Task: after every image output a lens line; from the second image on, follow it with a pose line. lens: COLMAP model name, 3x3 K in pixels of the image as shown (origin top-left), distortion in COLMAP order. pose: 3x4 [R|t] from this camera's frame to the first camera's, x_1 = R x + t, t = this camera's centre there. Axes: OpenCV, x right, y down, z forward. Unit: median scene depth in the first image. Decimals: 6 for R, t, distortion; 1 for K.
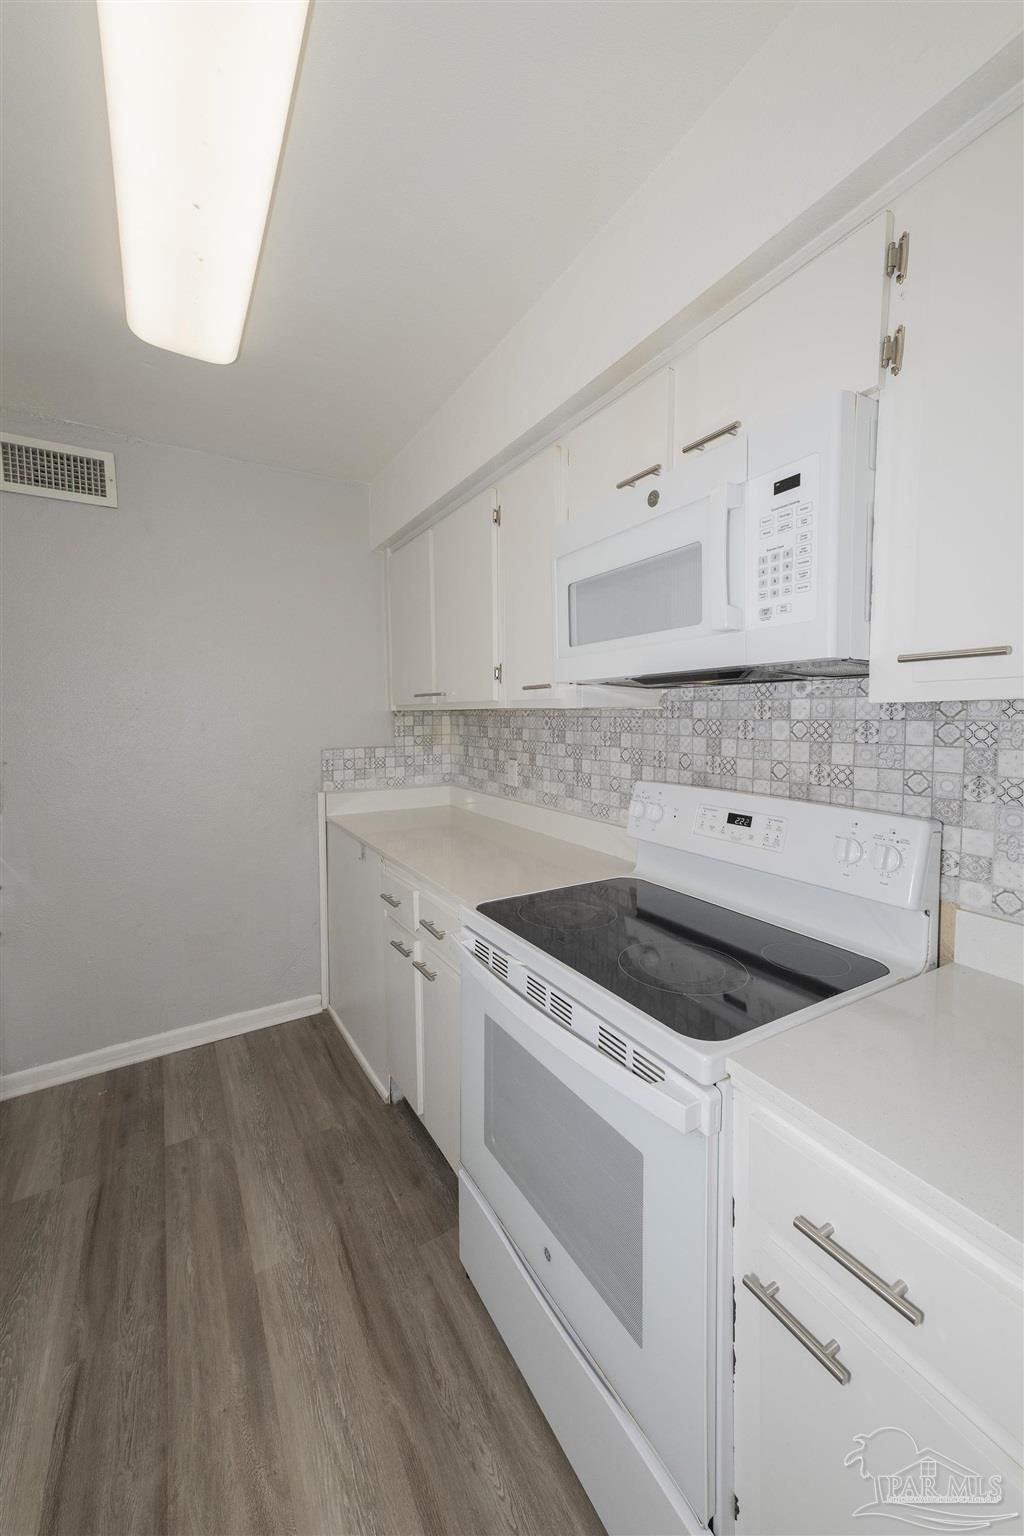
lens RADIAL K [[591.2, 0, 513.9], [0, 591.2, 746.6], [0, 0, 1]] dist [0.030822, -0.000344]
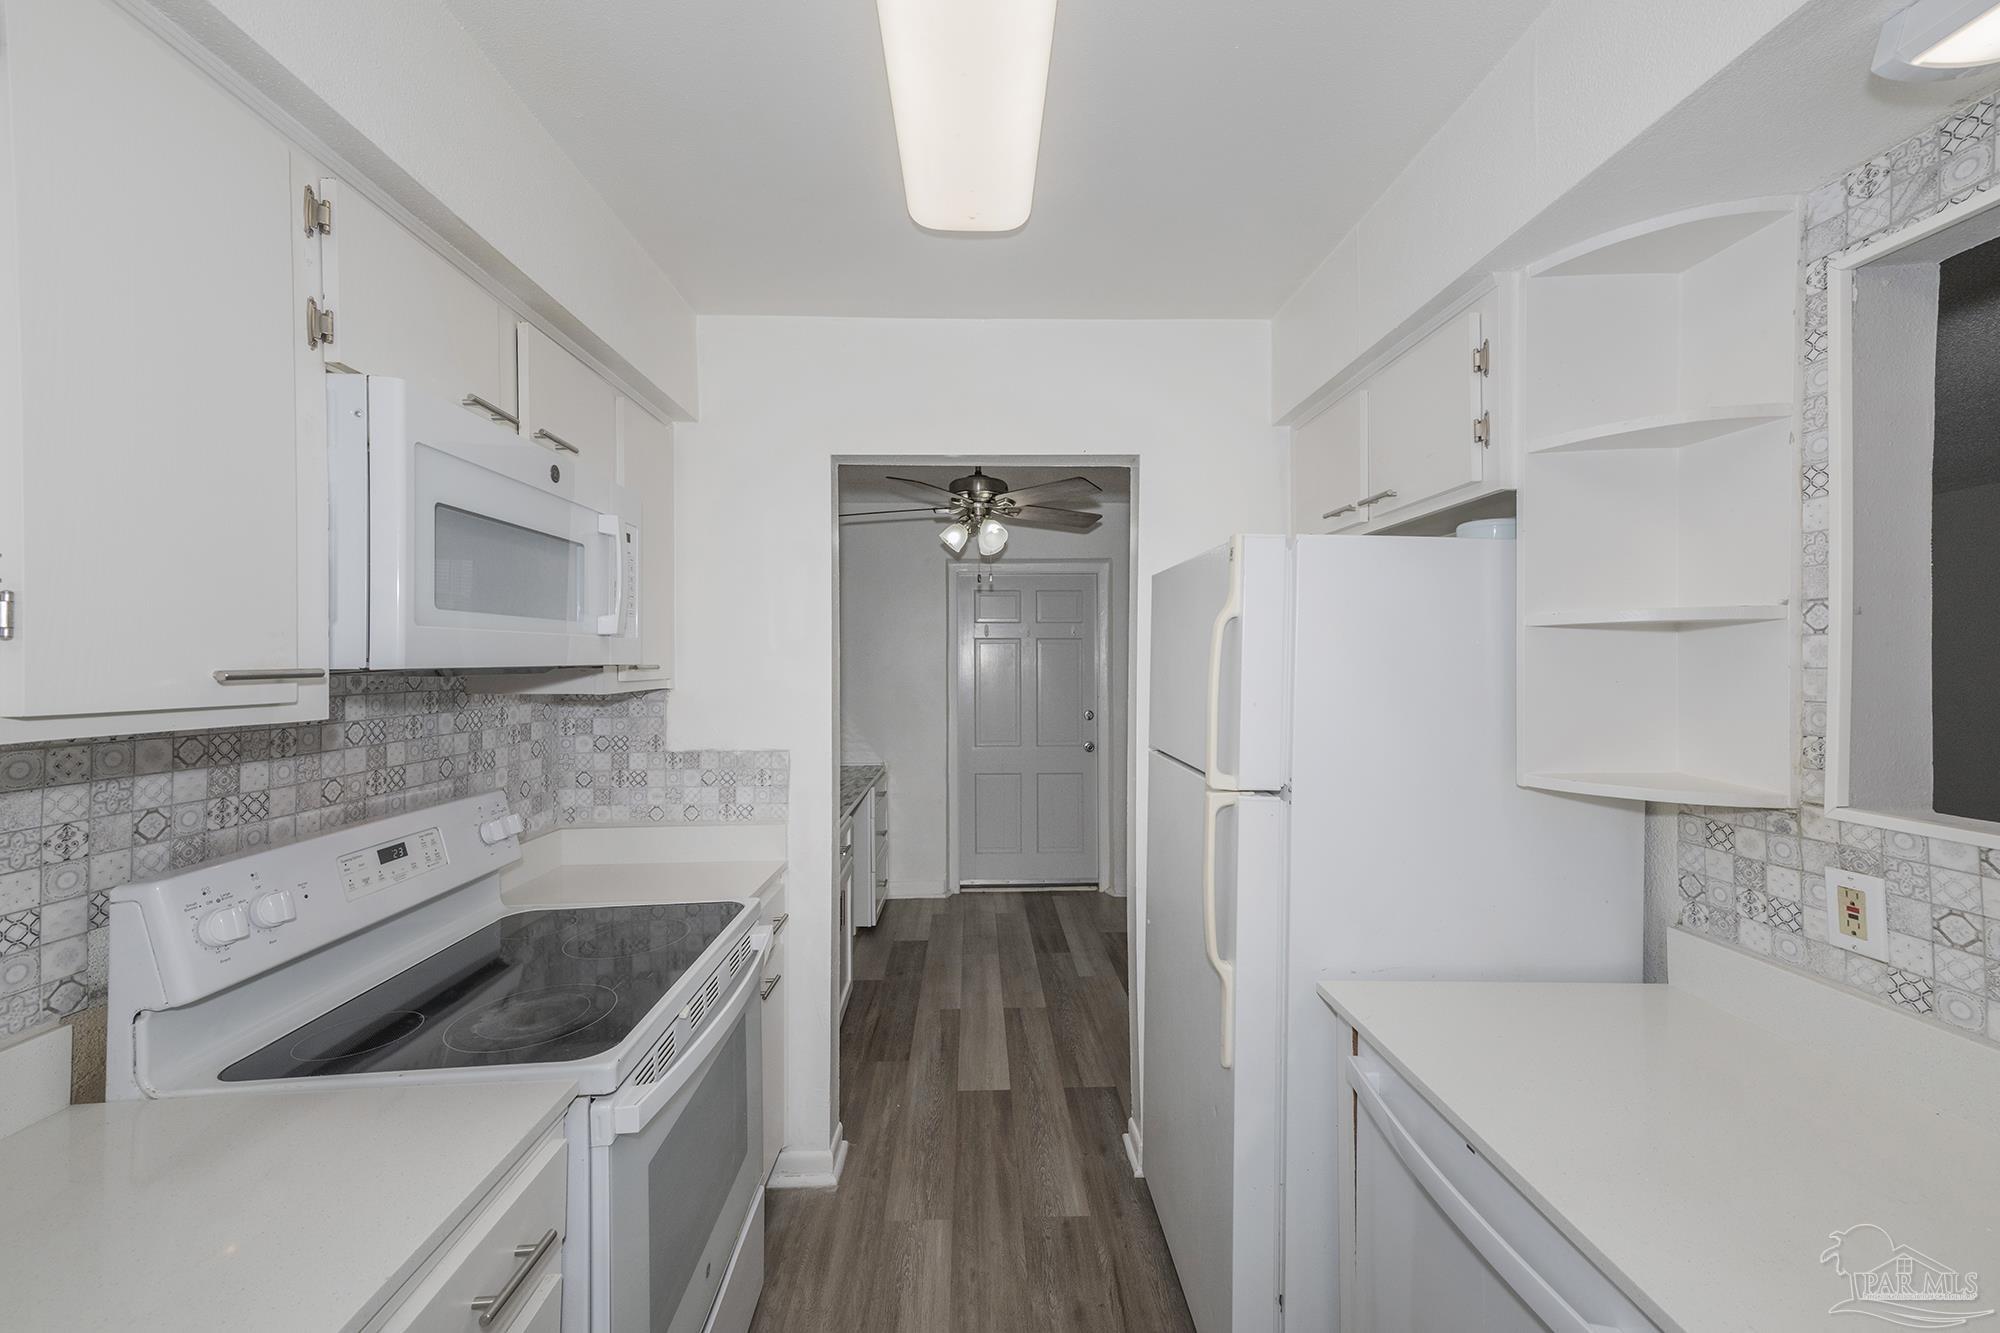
lens RADIAL K [[769.8, 0, 1000.0], [0, 769.8, 666.5], [0, 0, 1]] dist [0.030822, -0.000344]
pose [[-0.872963, 0.008596, 0.487711, -0.567954], [0.040076, 0.997728, 0.054147, -0.099703], [-0.486137, 0.066813, -0.871325, 1.053130]]
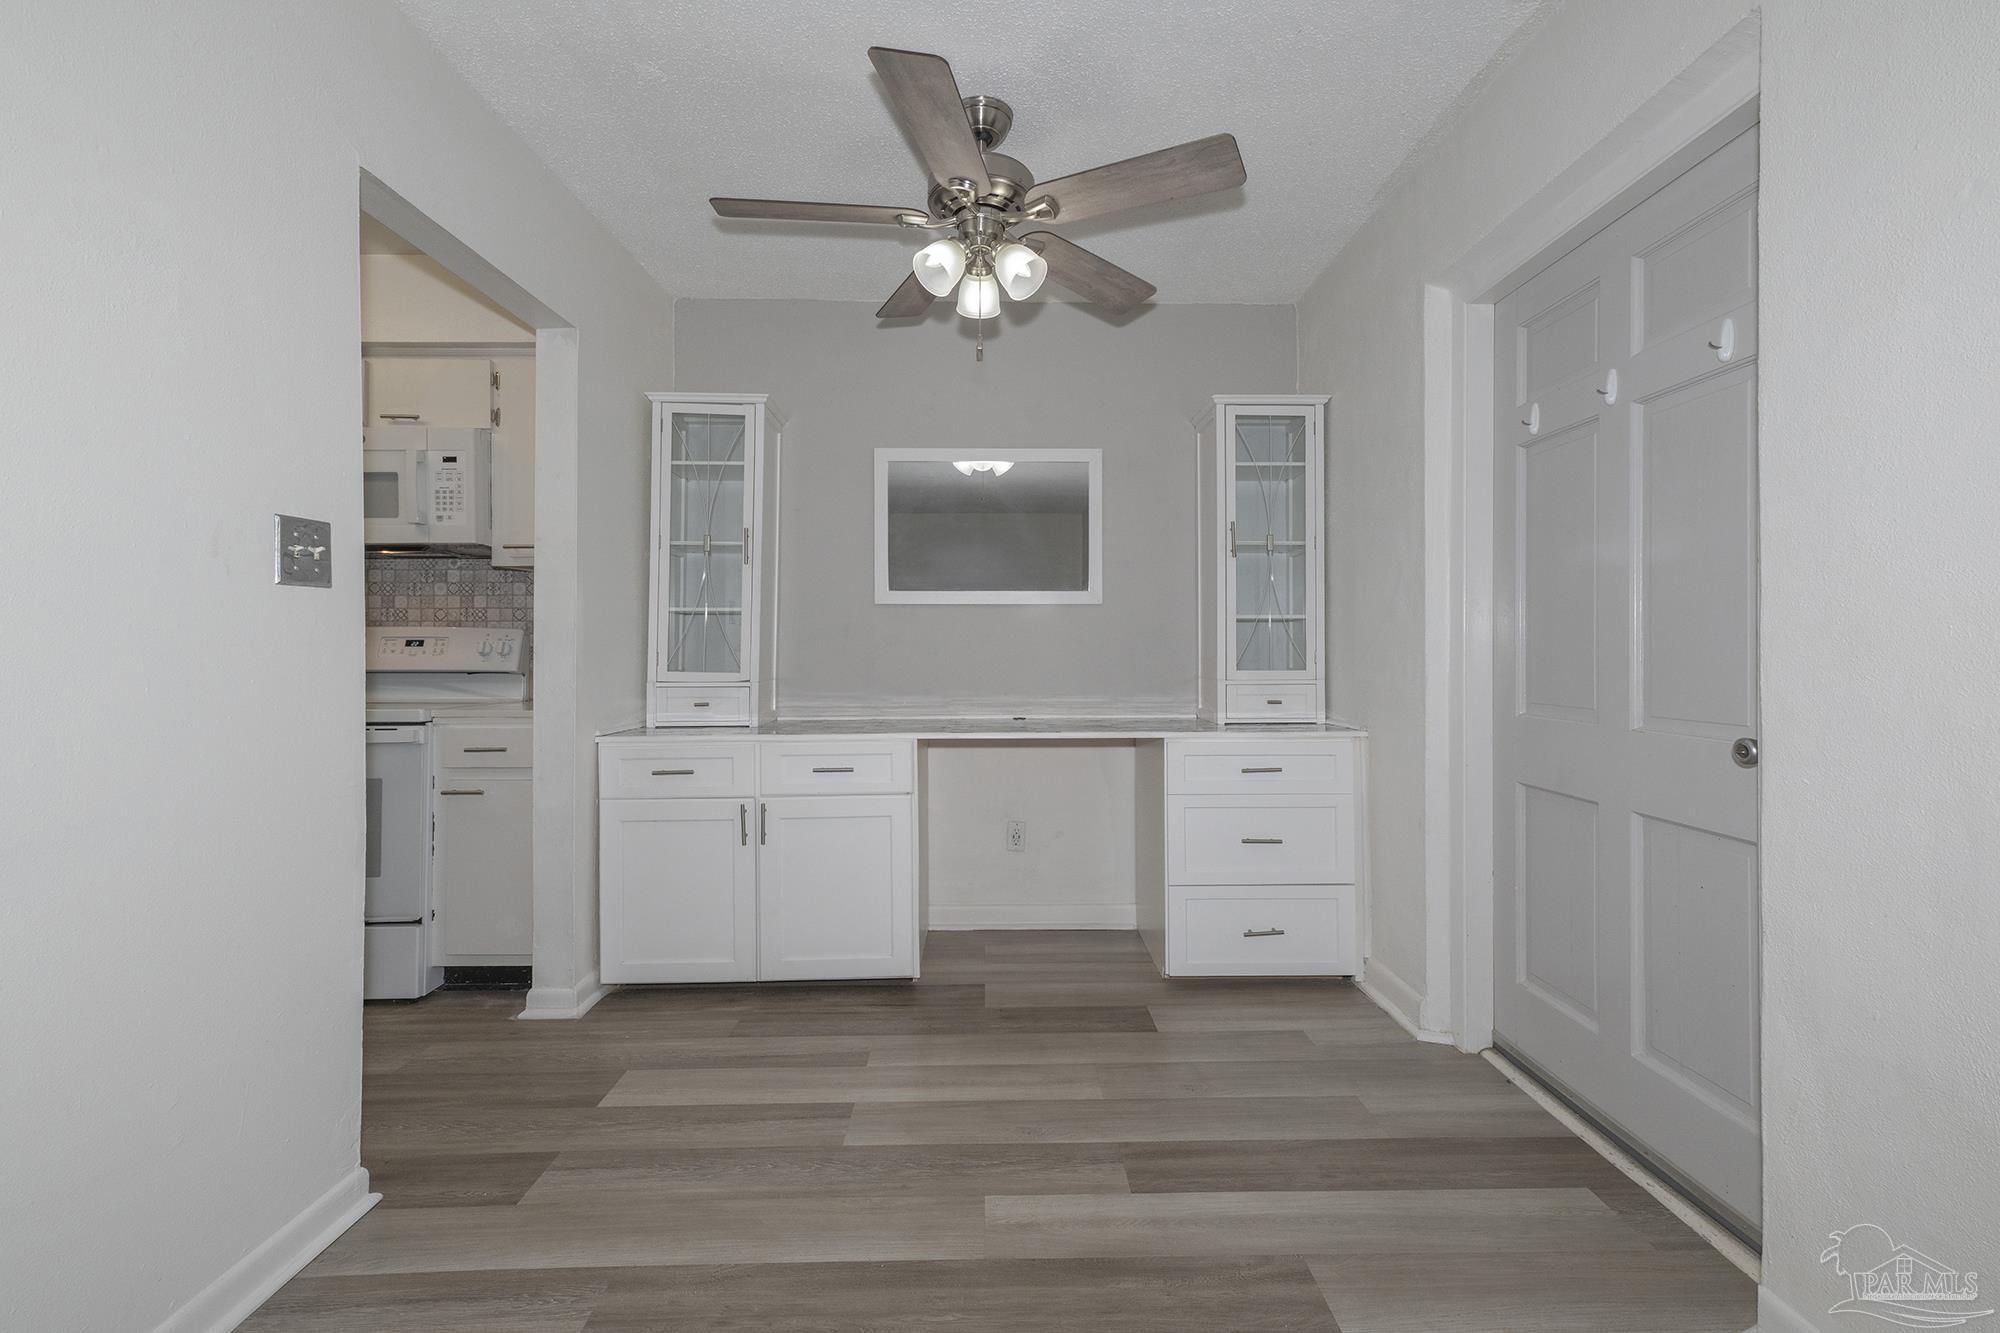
lens RADIAL K [[868.0, 0, 1006.2], [0, 868.0, 645.0], [0, 0, 1]] dist [0.011120, -0.000033]
pose [[0.498046, 0.013115, 0.867051, -0.597019], [0.049729, 0.997808, -0.043658, 0.217177], [-0.865723, 0.064861, 0.496303, -1.063956]]
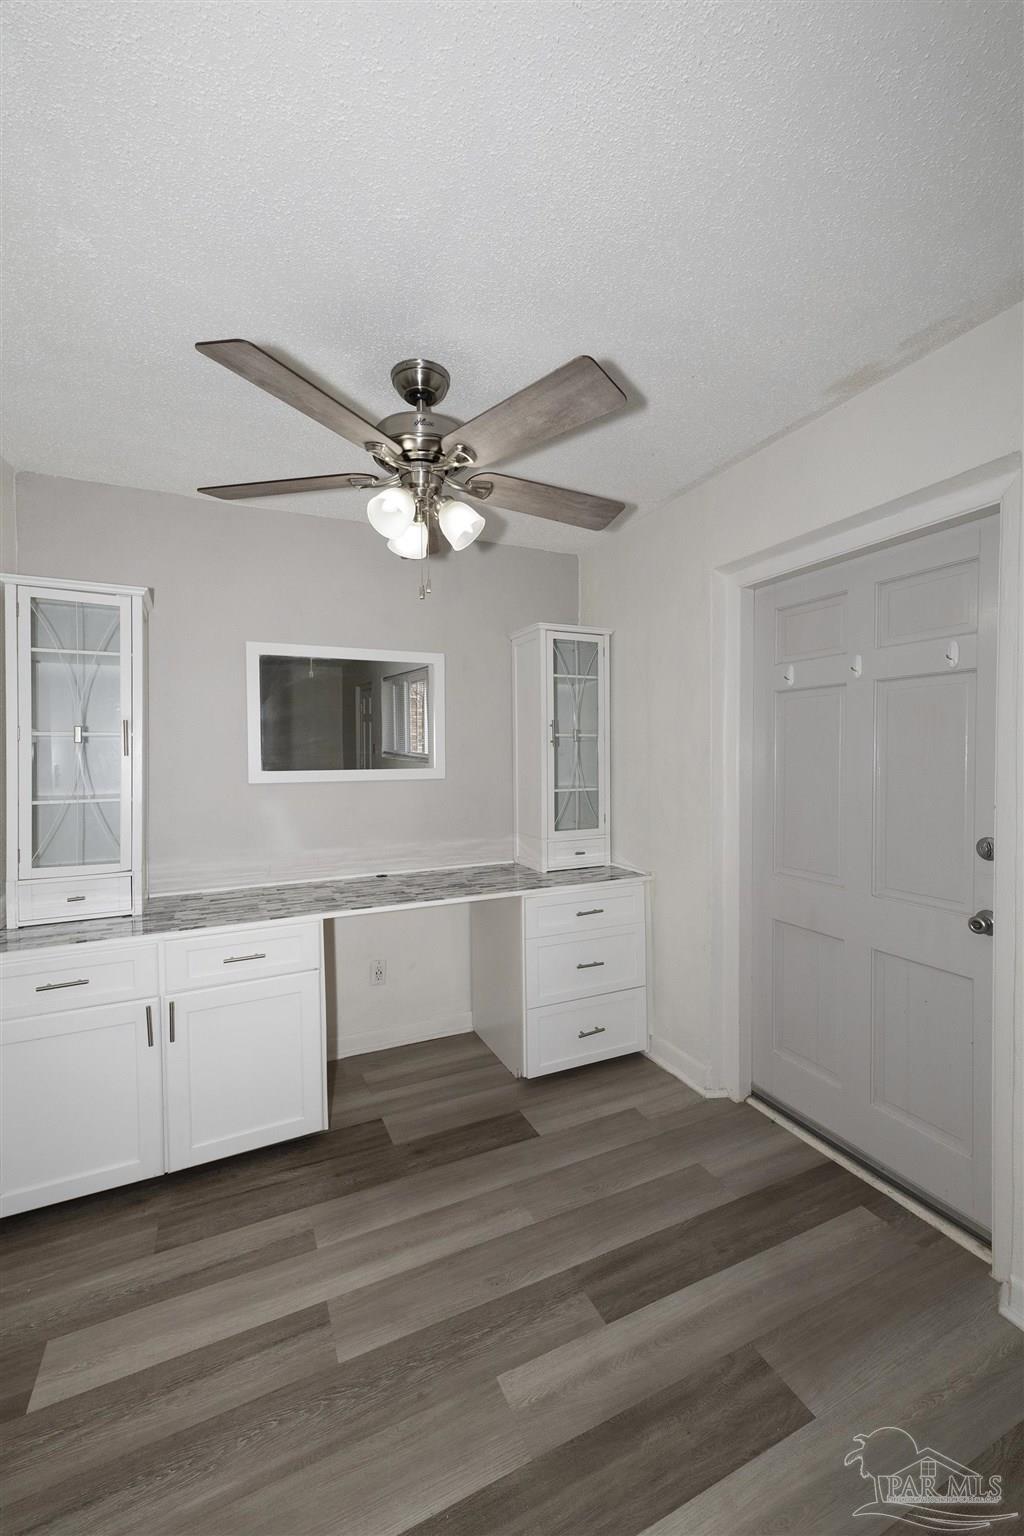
lens RADIAL K [[624.2, 0, 509.9], [0, 624.2, 767.7], [0, 0, 1]] dist [0.012448, -0.000248]
pose [[0.109924, -0.015637, 0.993817, -0.531696], [0.068743, 0.997602, 0.008093, 0.042871], [-0.991560, 0.067428, 0.110735, -0.712739]]
